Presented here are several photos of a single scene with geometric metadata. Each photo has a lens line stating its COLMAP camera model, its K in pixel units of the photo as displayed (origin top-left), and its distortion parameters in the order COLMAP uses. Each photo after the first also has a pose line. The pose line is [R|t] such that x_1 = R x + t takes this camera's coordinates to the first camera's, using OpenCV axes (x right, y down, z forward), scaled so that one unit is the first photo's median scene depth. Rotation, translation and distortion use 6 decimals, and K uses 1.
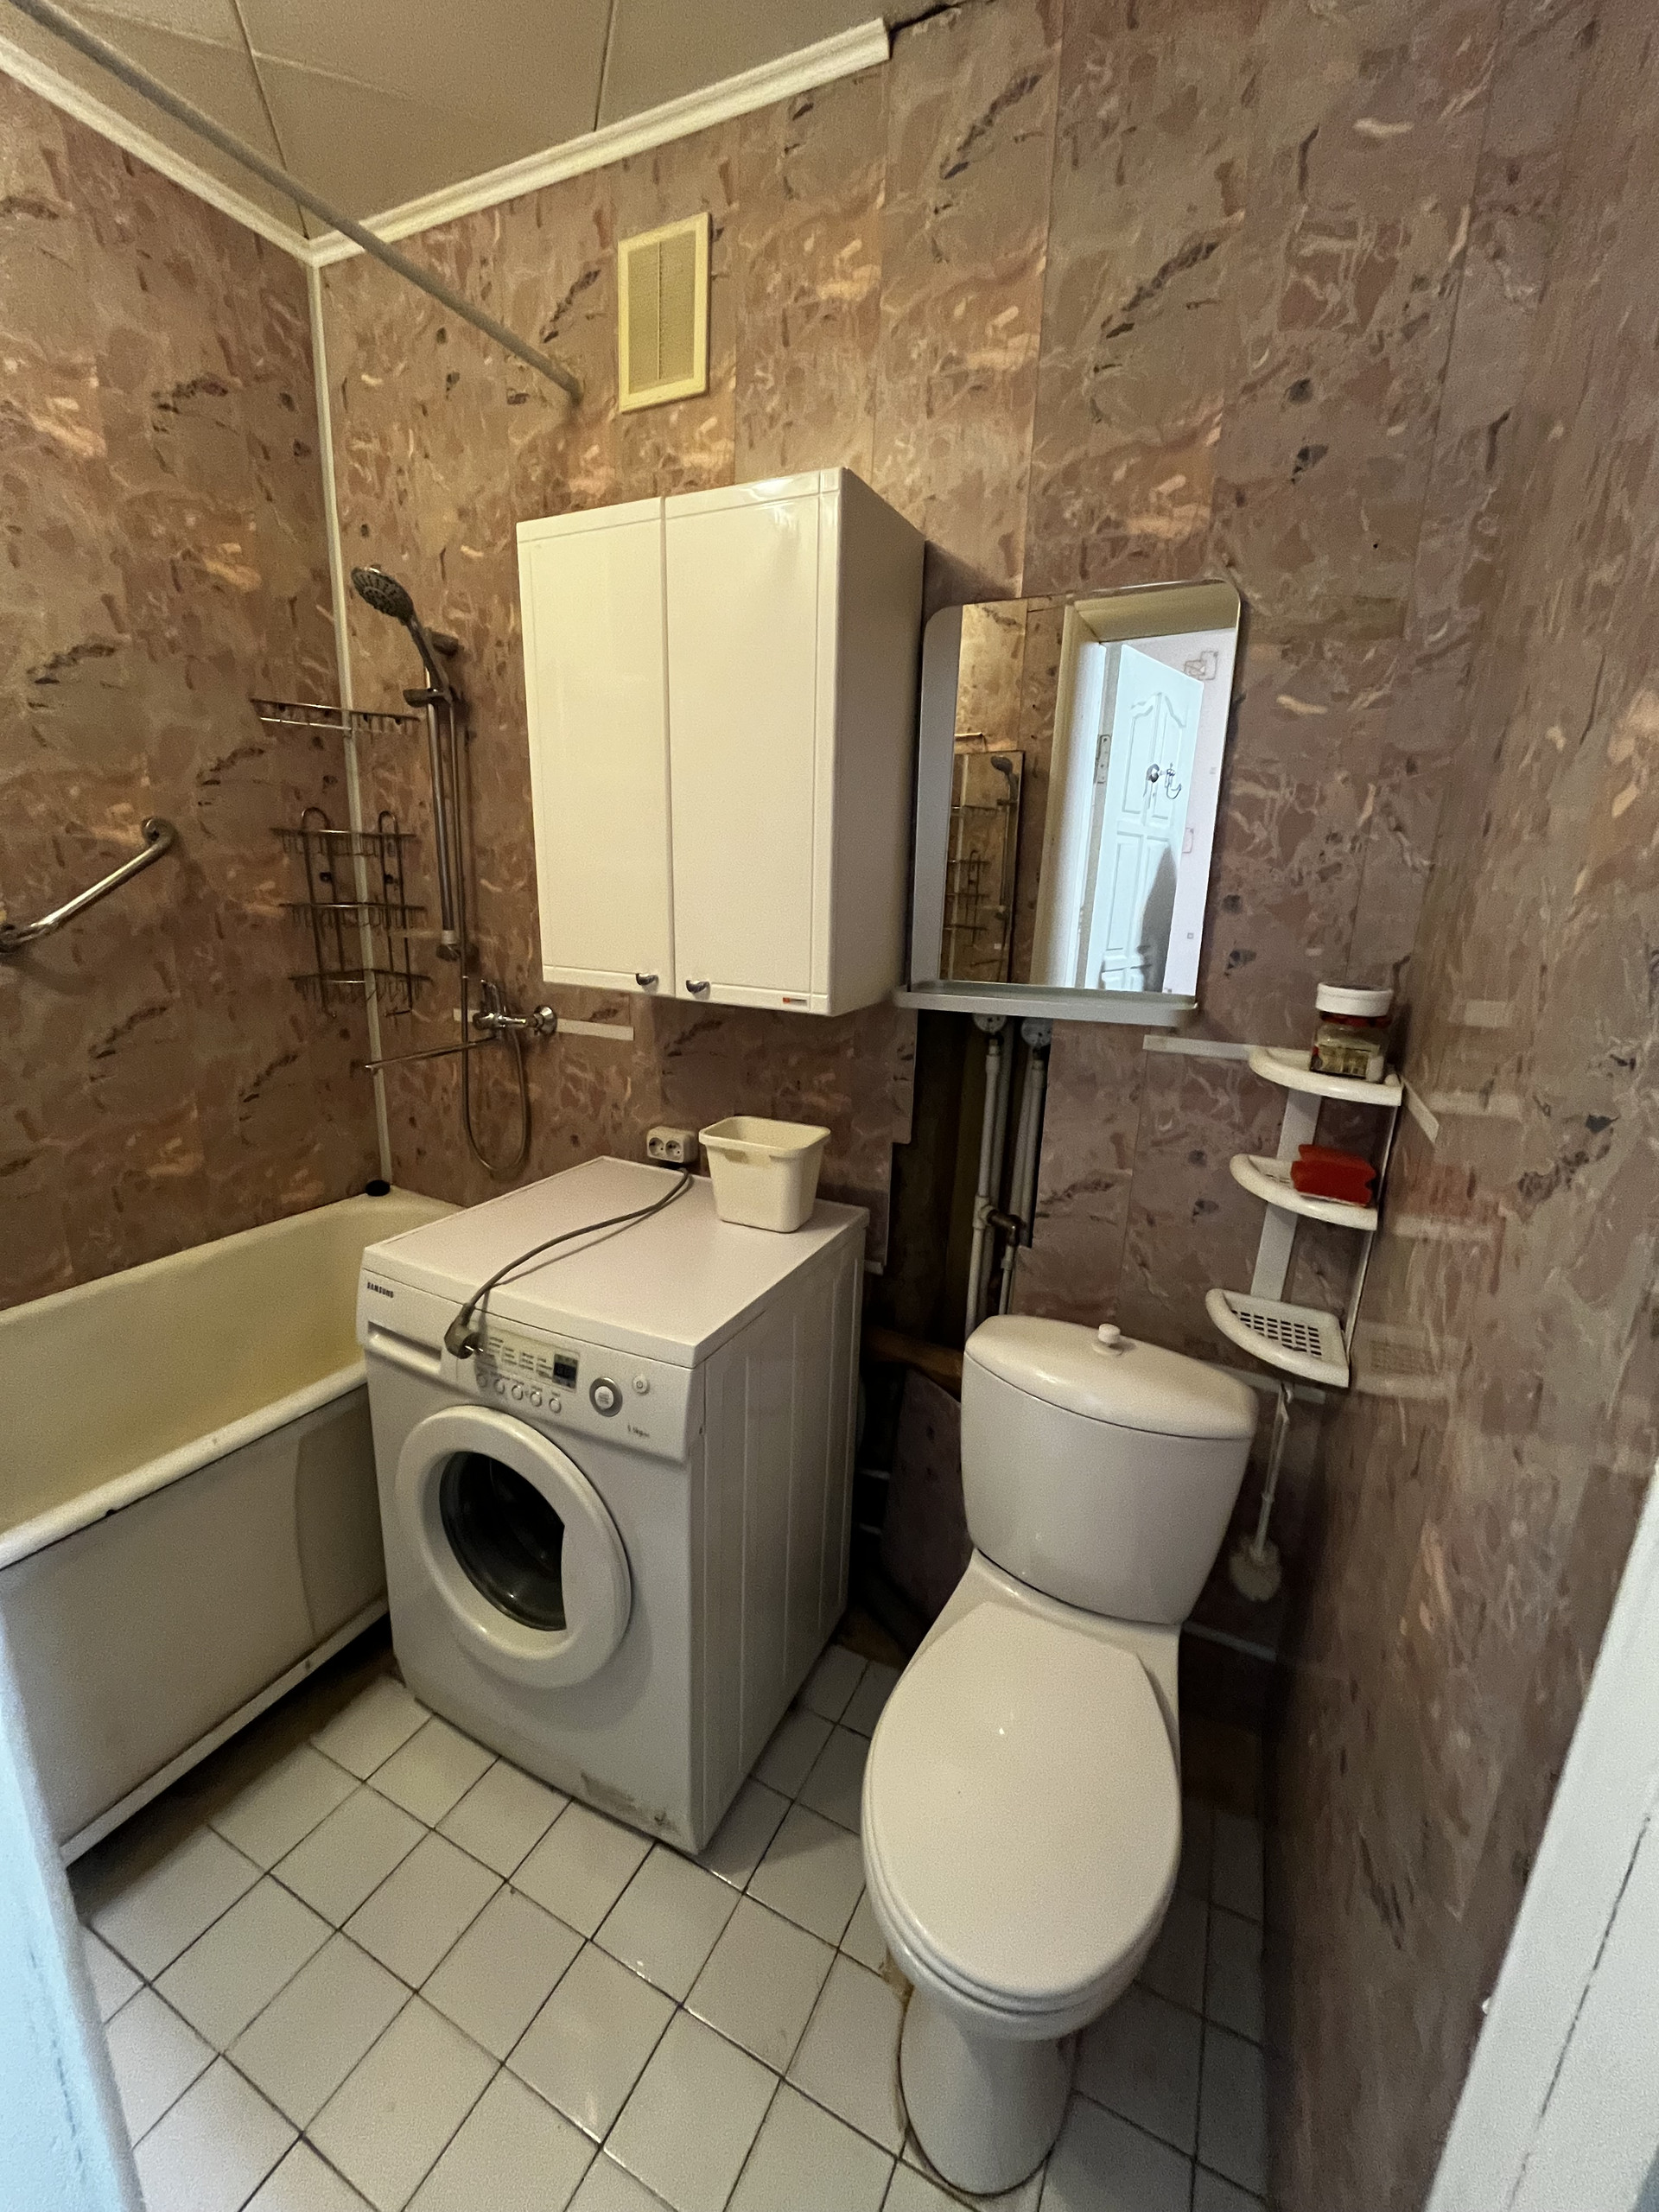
lens RADIAL K [[890.2, 0, 833.7], [0, 890.2, 1103.8], [0, 0, 1]] dist [-0.001712, -0.000766]
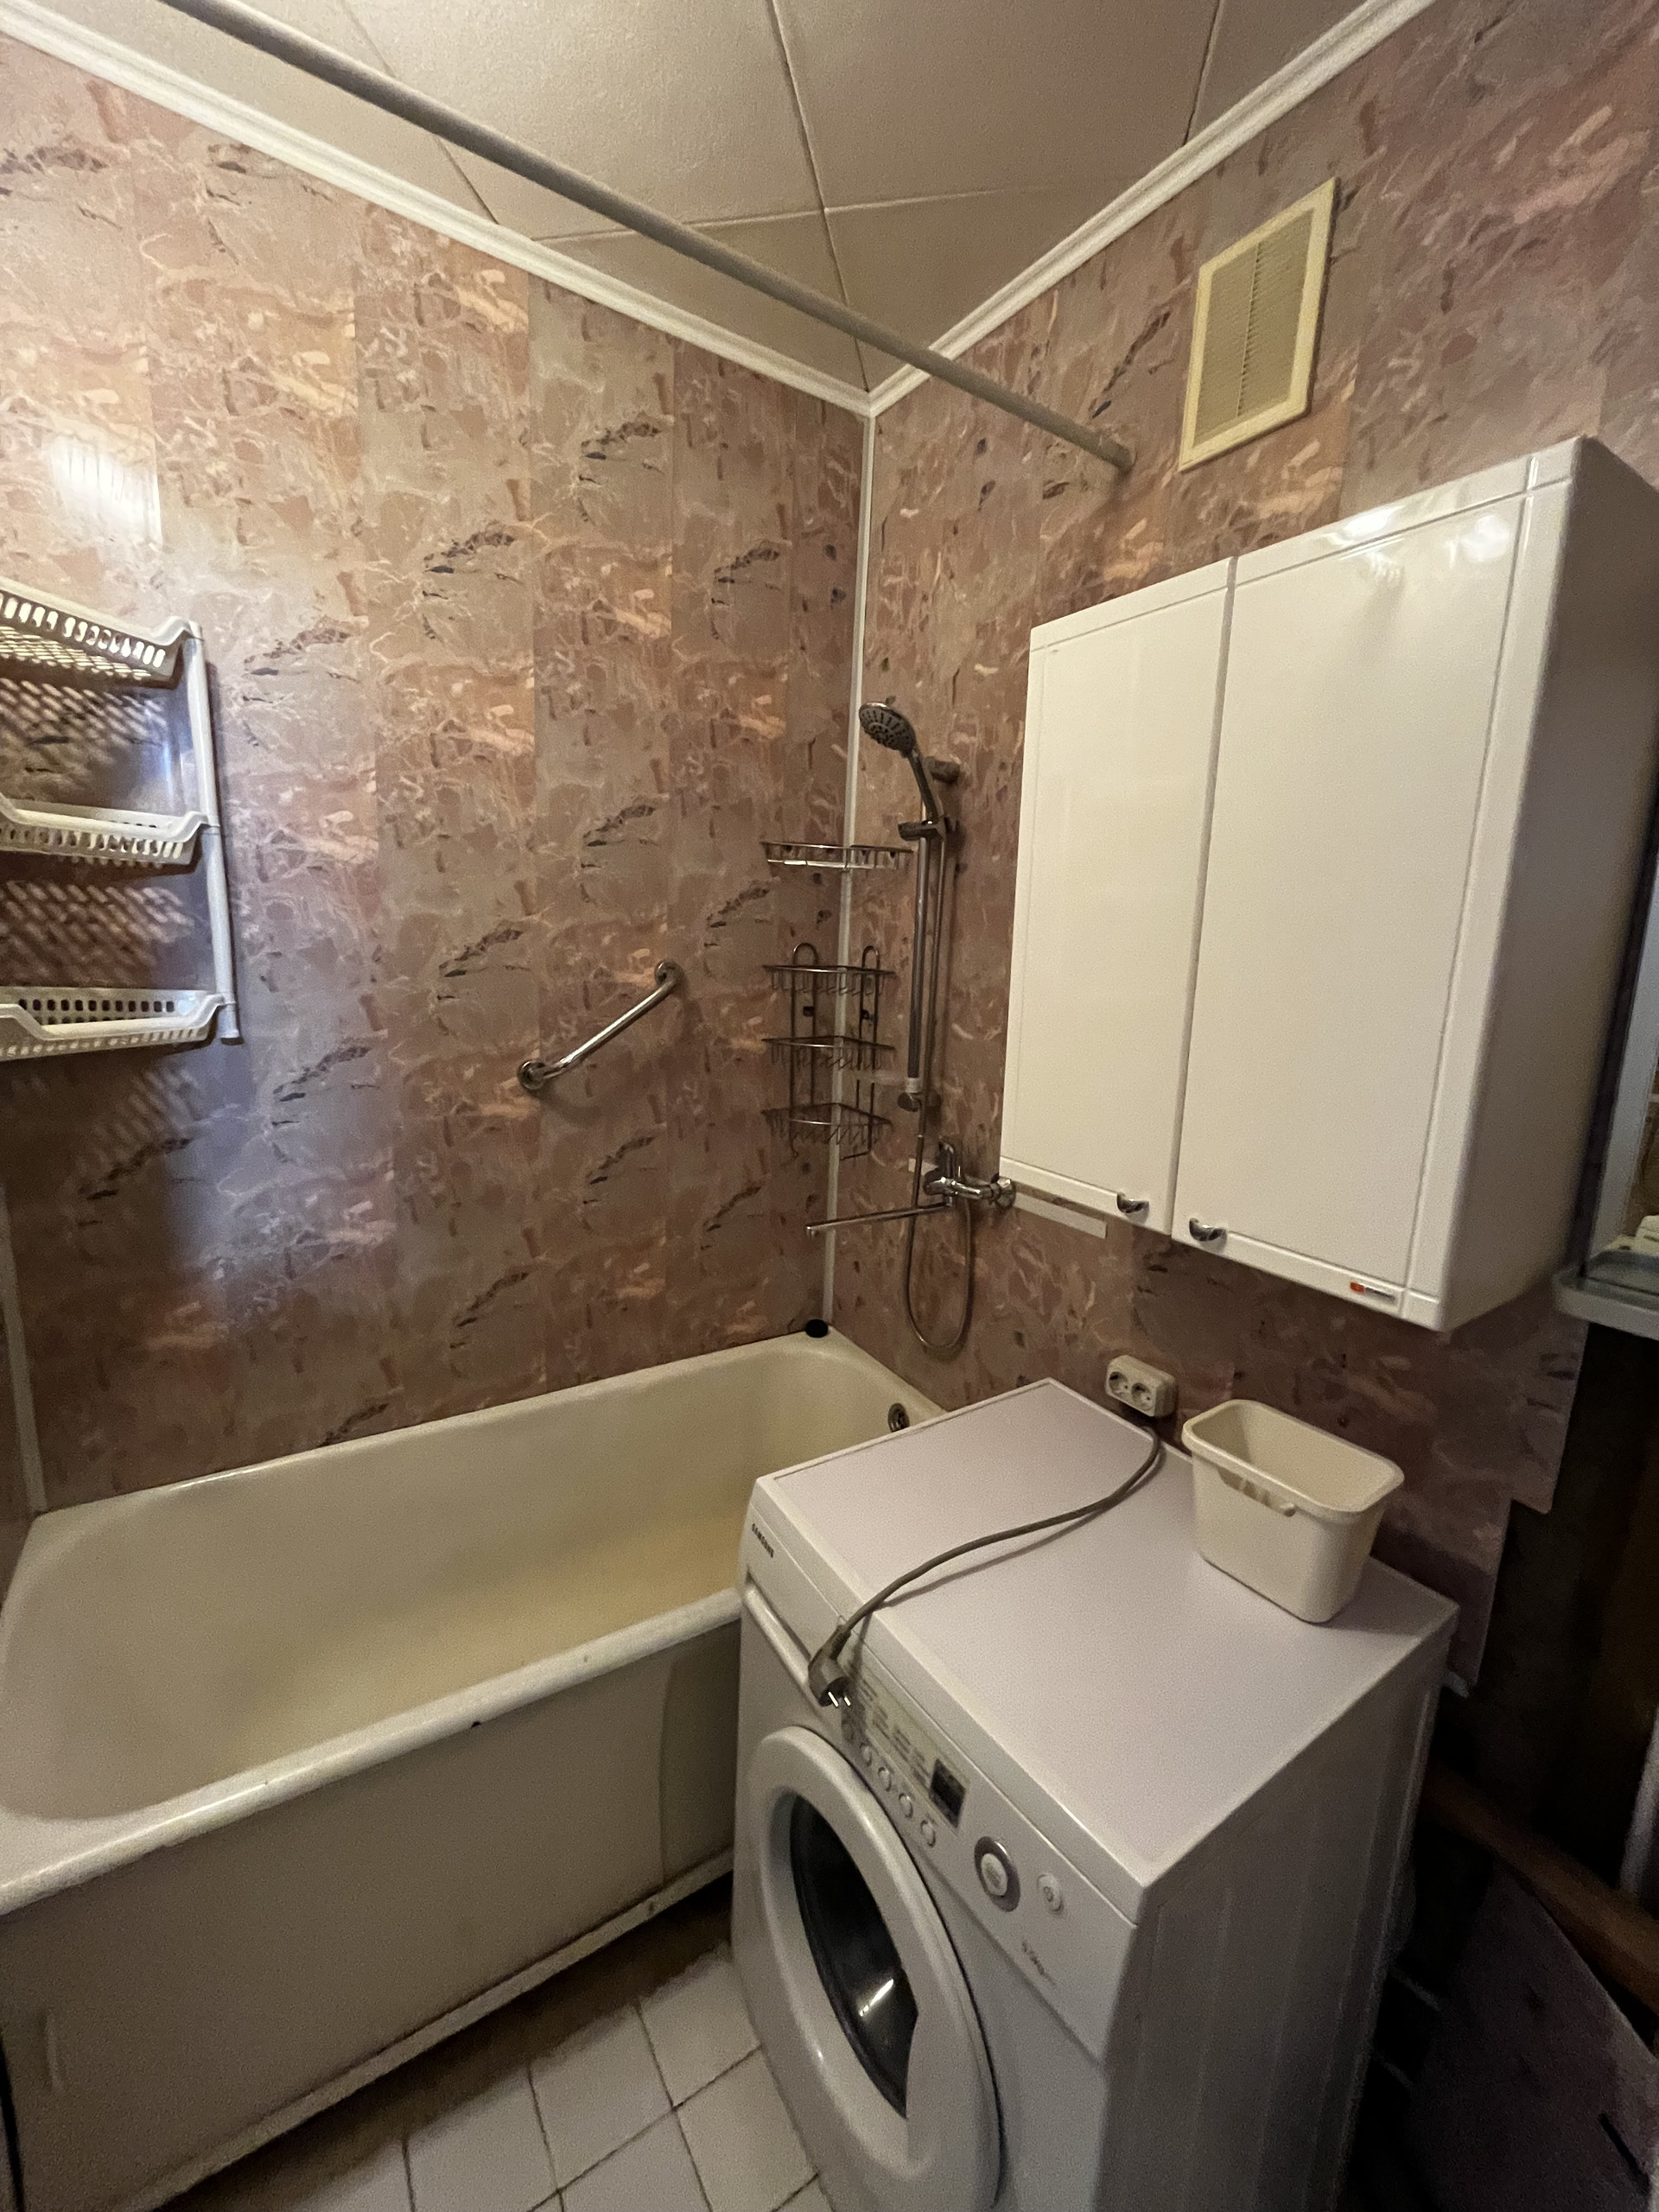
lens RADIAL K [[890.2, 0, 837.9], [0, 890.2, 1108.4], [0, 0, 1]] dist [-0.001712, -0.000766]
pose [[0.865025, 0.090852, -0.493435, -0.058028], [-0.130737, 0.990309, -0.046854, -0.132526], [0.484397, 0.105040, 0.868520, 0.213890]]
